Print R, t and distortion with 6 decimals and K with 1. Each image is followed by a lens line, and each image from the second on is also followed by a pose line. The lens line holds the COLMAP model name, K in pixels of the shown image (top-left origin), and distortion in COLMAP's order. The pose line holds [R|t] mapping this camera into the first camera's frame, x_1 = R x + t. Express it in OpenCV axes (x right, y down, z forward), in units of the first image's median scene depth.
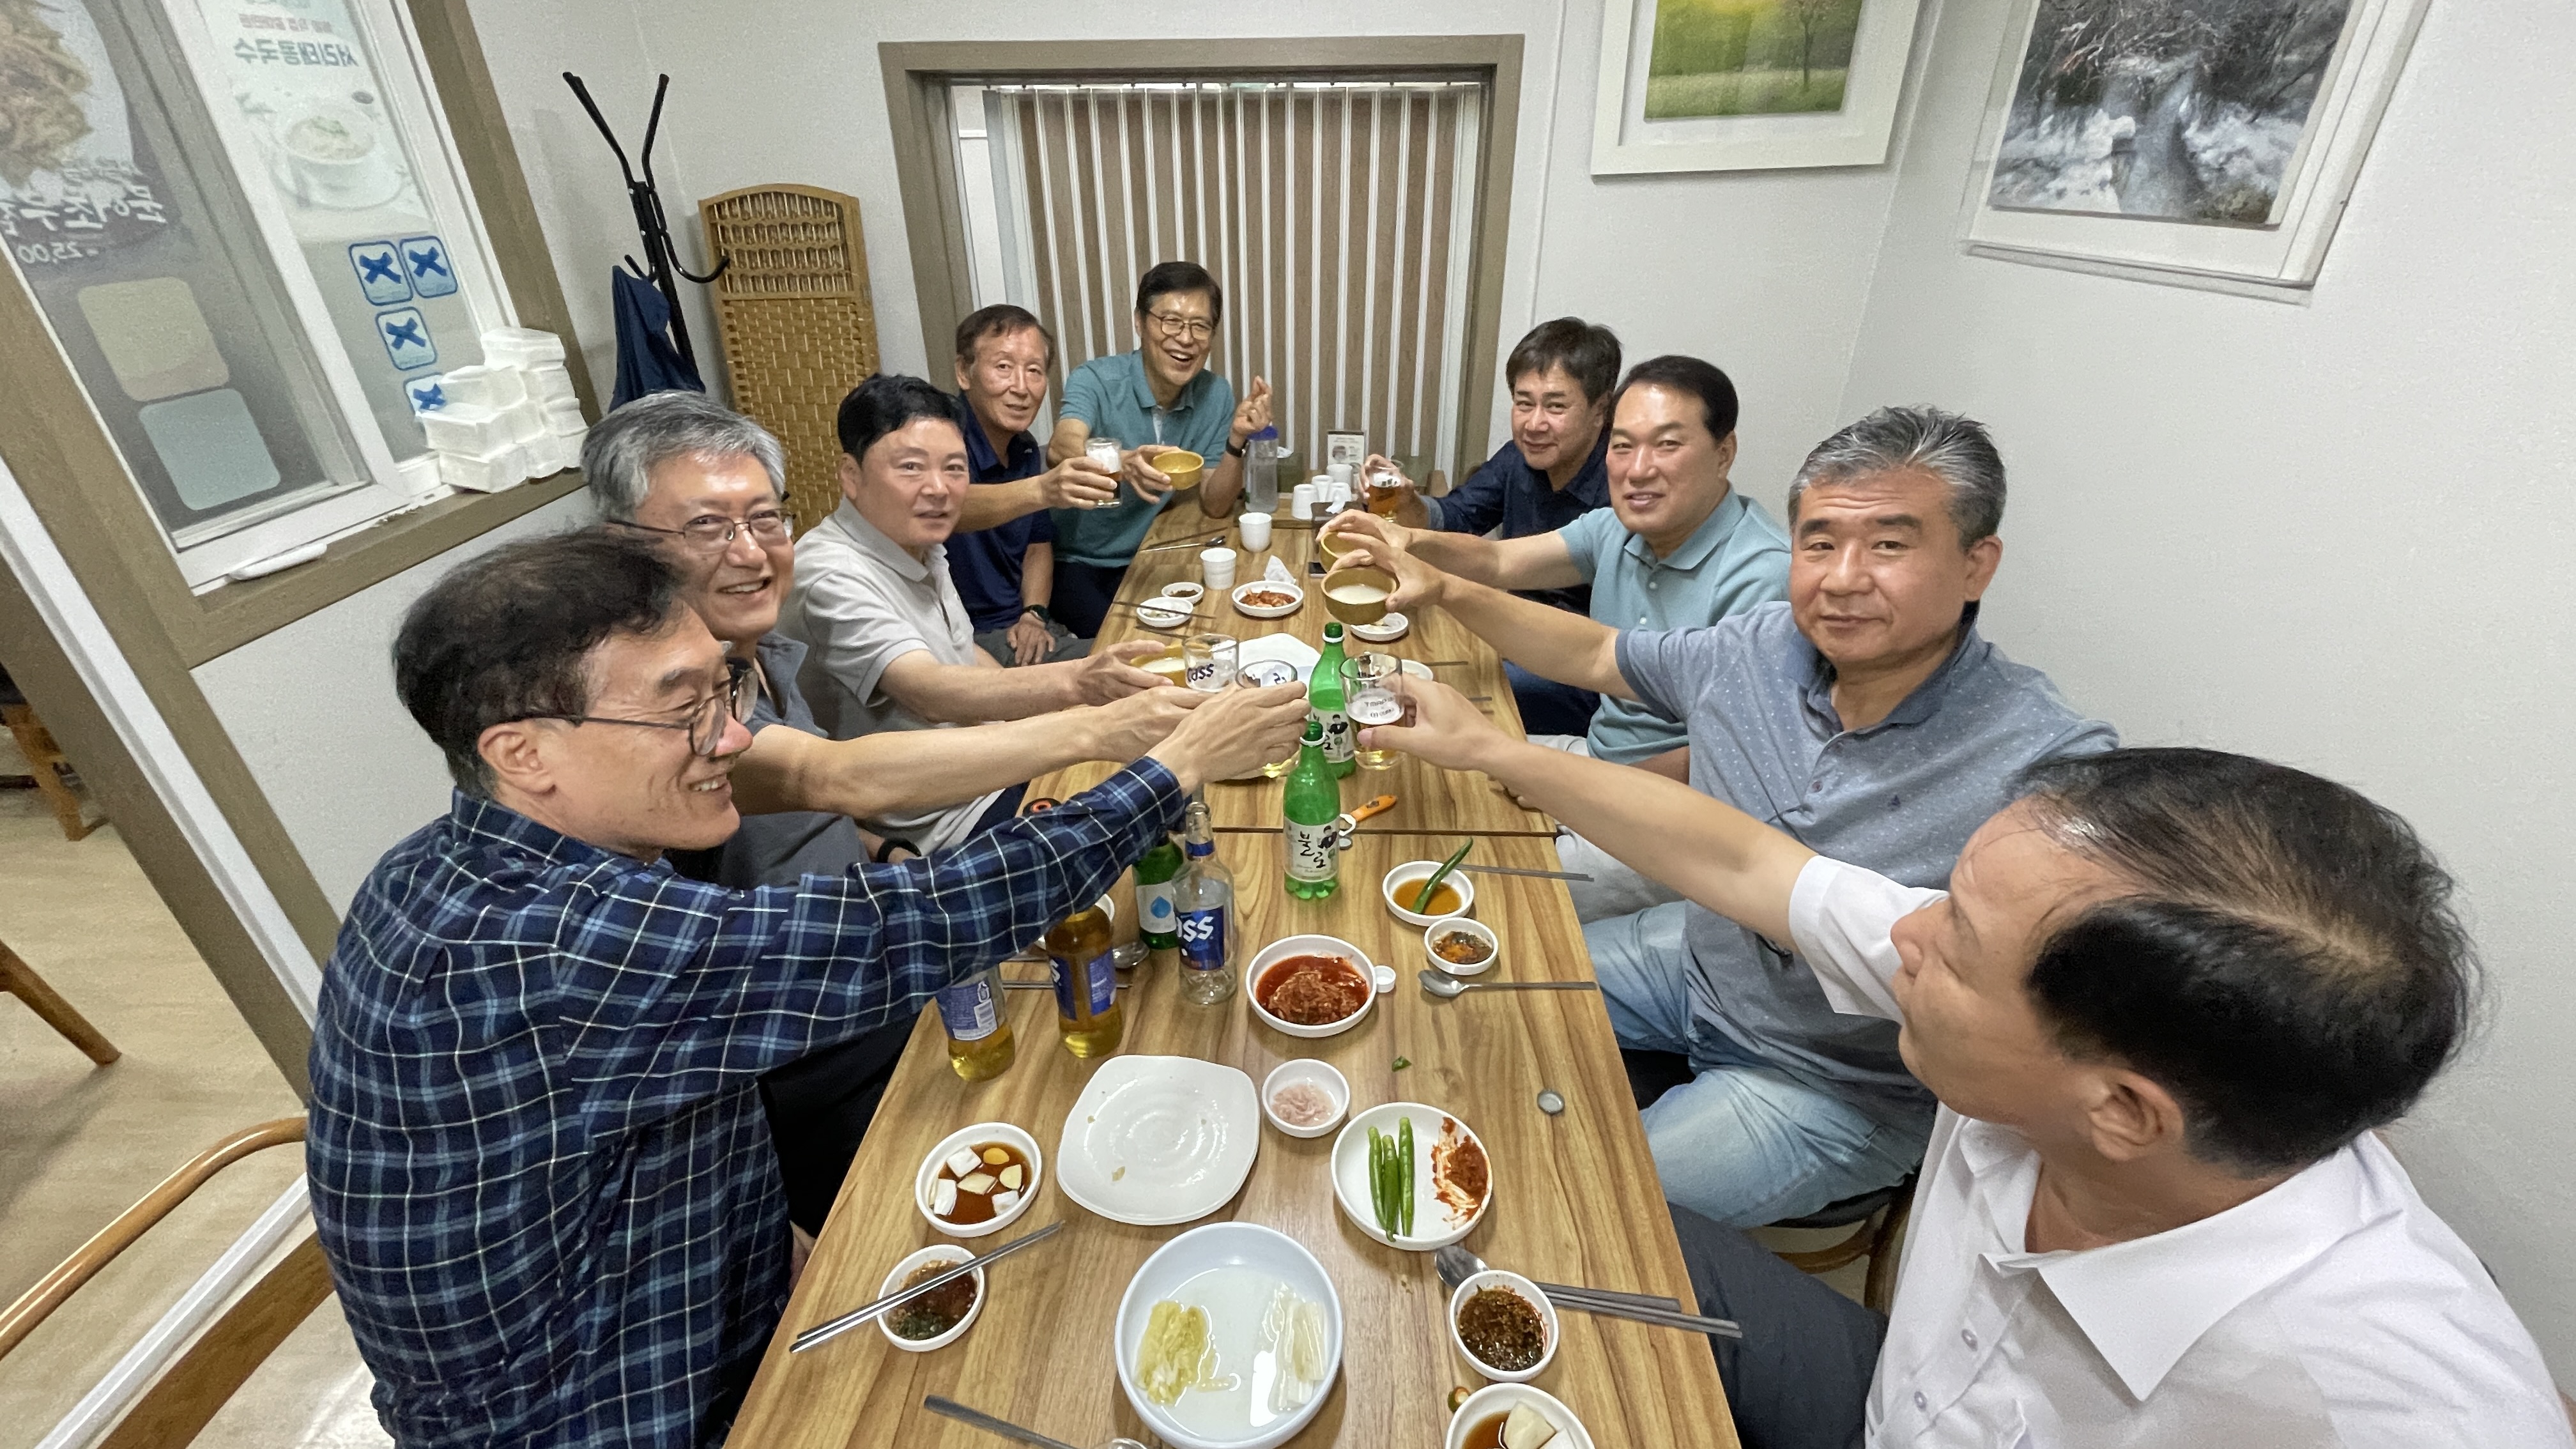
lens RADIAL K [[1057.5, 0, 1274.7], [0, 1057.5, 728.4], [0, 0, 1]] dist [-0.003288, 0.001245]
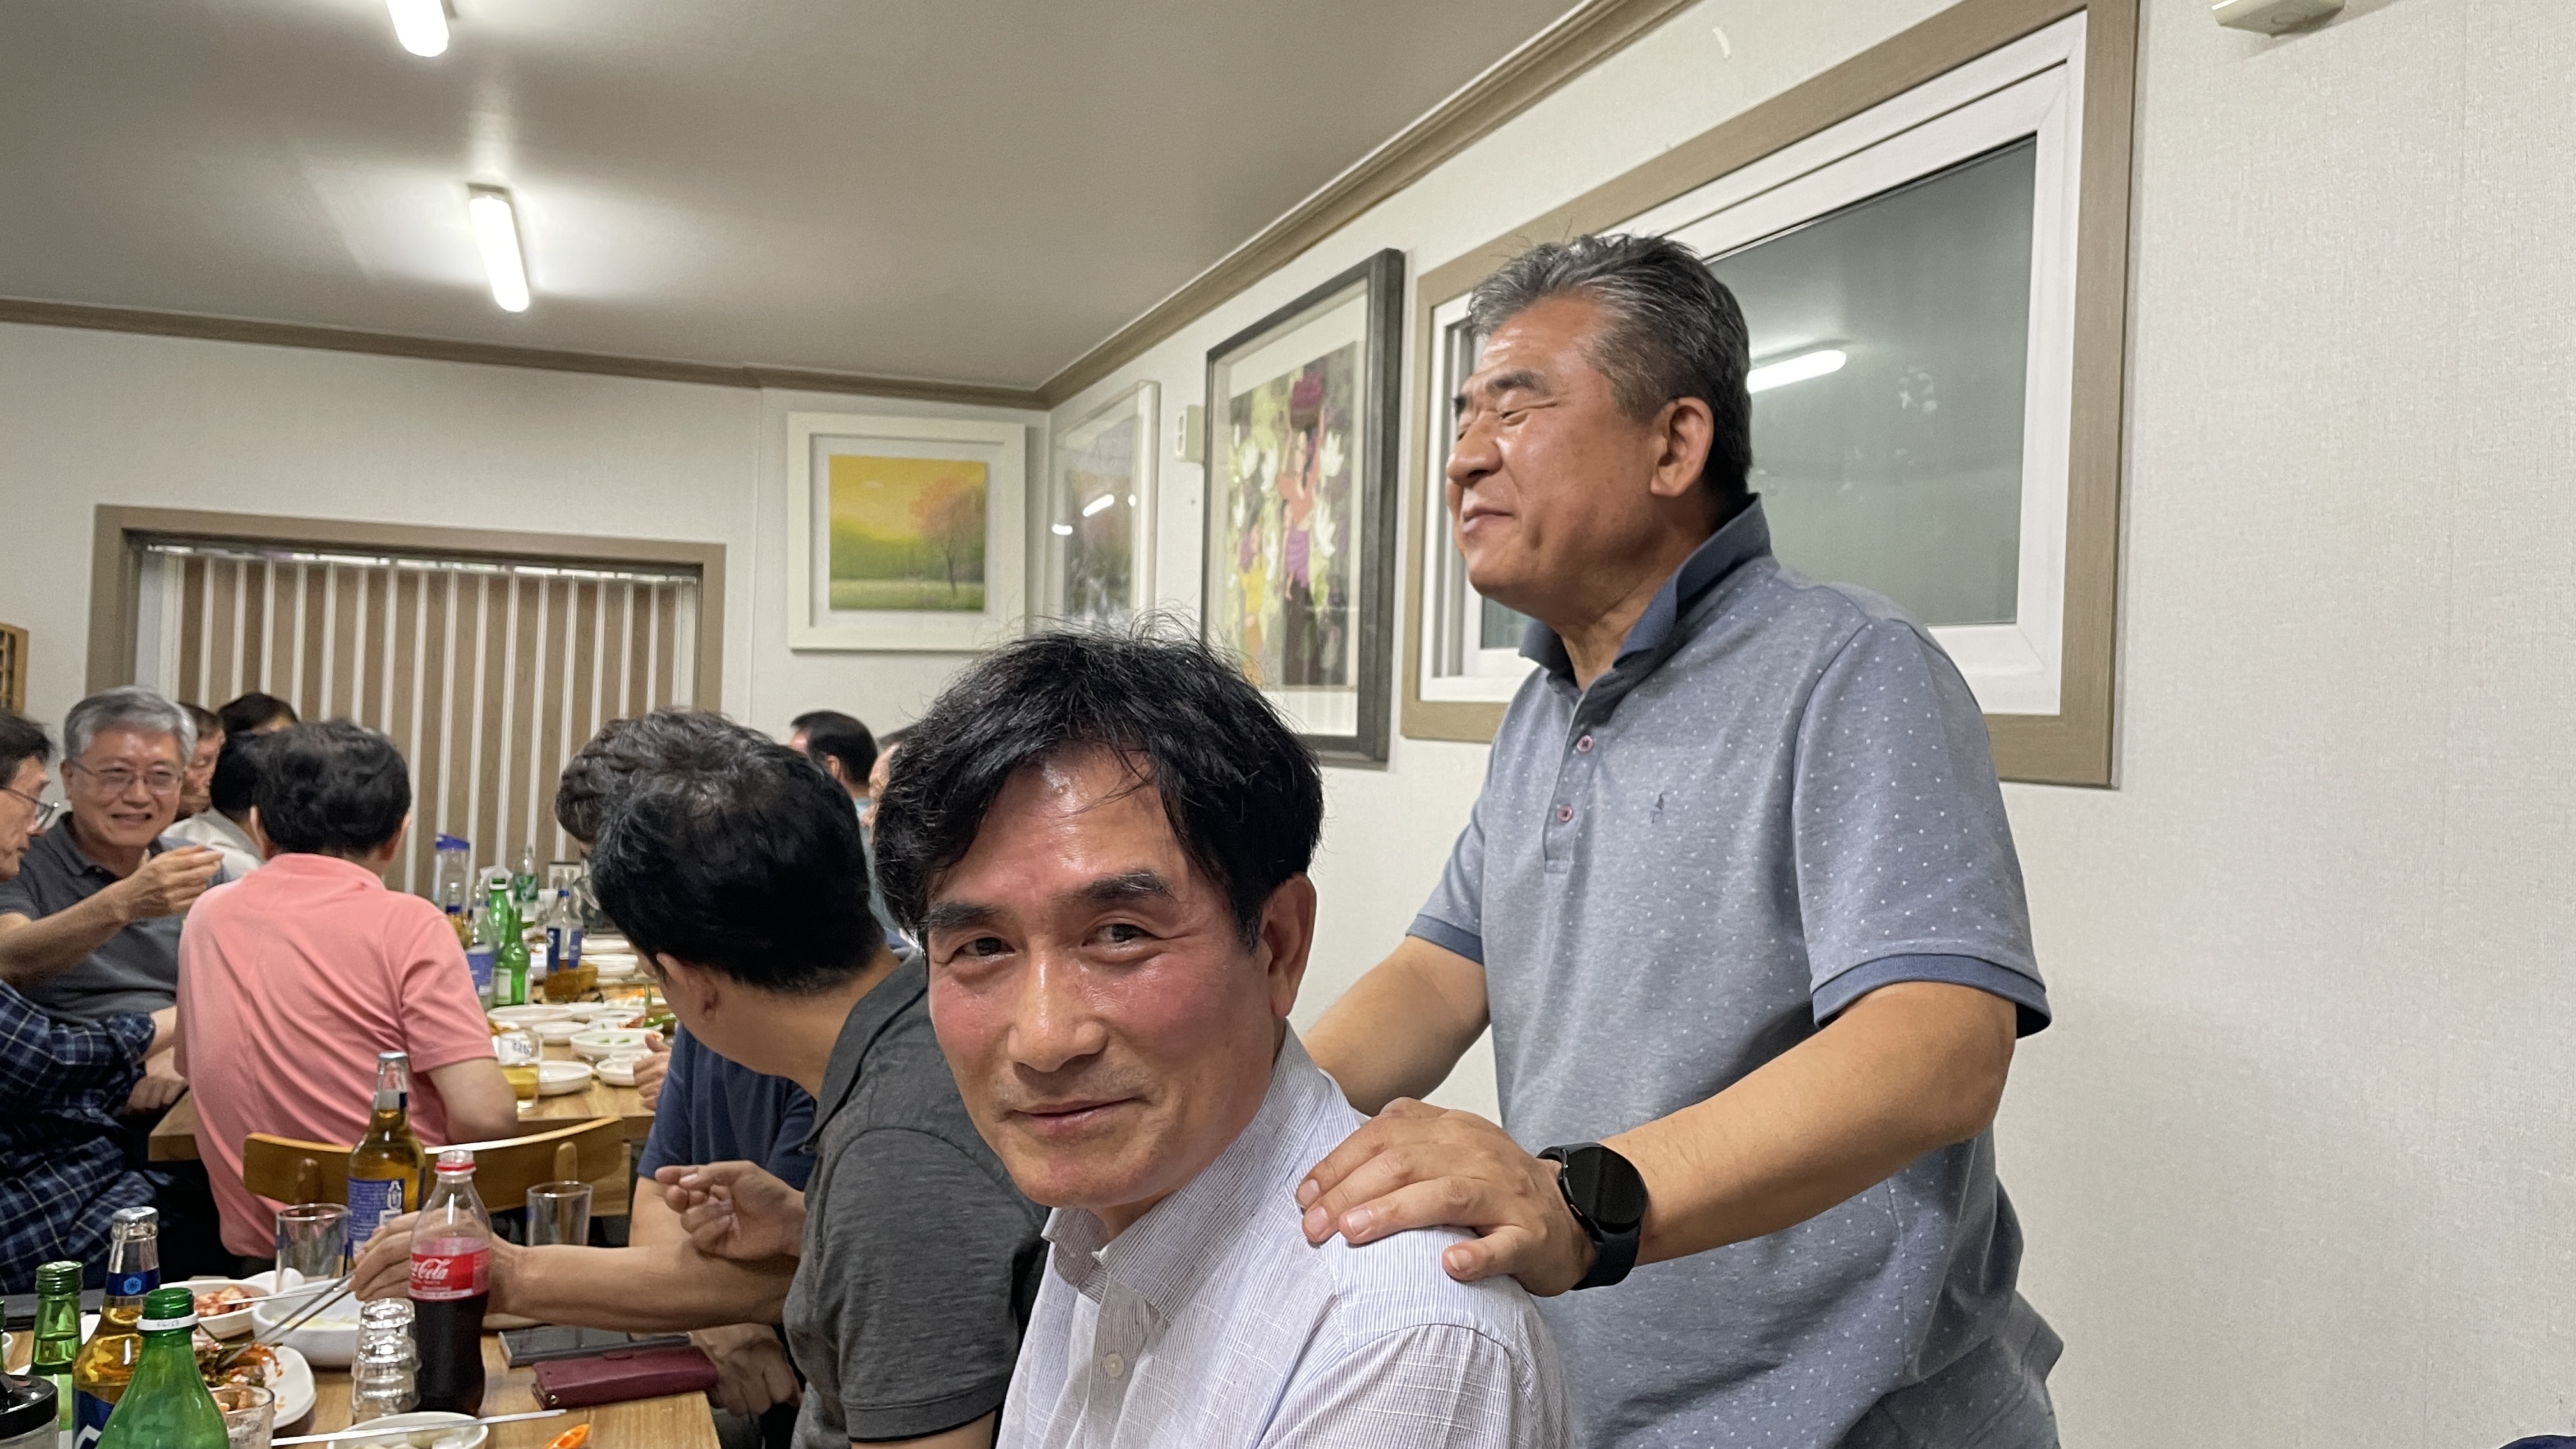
lens RADIAL K [[1972.1, 0, 1338.4], [0, 1972.1, 690.2], [0, 0, 1]] dist [0.065652, -0.085235]
pose [[0.913965, 0.039224, 0.403893, -0.040854], [0.167162, 0.870552, -0.462813, 0.819661], [-0.369763, 0.490510, 0.789098, -1.210343]]
